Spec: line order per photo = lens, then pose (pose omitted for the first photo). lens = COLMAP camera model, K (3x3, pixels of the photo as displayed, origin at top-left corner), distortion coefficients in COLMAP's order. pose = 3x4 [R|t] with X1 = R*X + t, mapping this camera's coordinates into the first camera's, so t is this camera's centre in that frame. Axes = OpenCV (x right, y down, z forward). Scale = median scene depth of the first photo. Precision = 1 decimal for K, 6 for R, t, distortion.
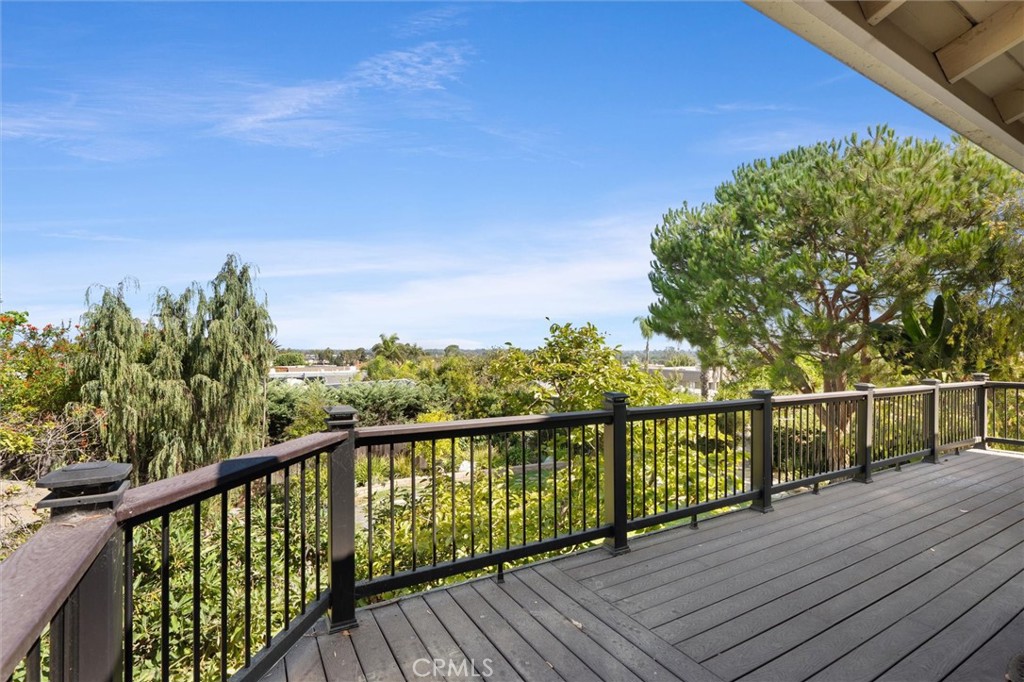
lens RADIAL K [[479.3, 0, 519.0], [0, 479.3, 348.8], [0, 0, 1]] dist [-0.014619, -0.000249]
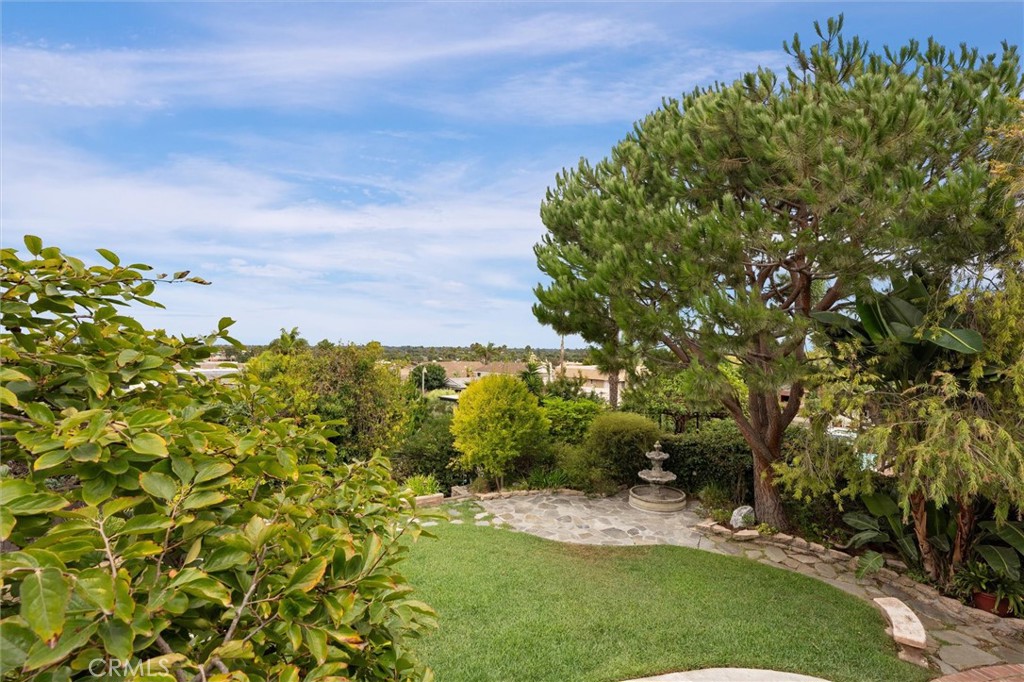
lens RADIAL K [[479.3, 0, 509.3], [0, 479.3, 342.5], [0, 0, 1]] dist [-0.014619, -0.000249]
pose [[0.990054, 0.010658, 0.140281, 0.155249], [-0.009265, 0.999901, -0.010584, 0.004763], [-0.140380, 0.009179, 0.990055, 0.311446]]
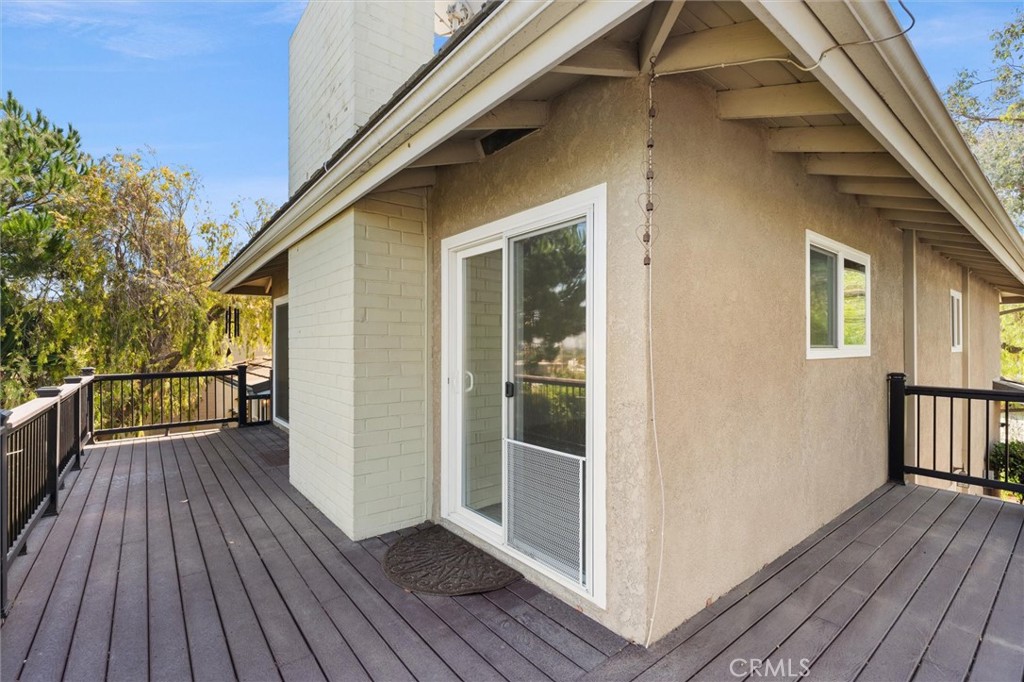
lens RADIAL K [[456.3, 0, 509.7], [0, 456.3, 342.6], [0, 0, 1]] dist [-0.000113, 0.000316]
pose [[-0.140324, 0.004136, 0.990097, -0.048538], [-0.005109, 0.999975, -0.004902, -0.000230], [-0.990093, -0.005746, -0.140299, 0.150546]]
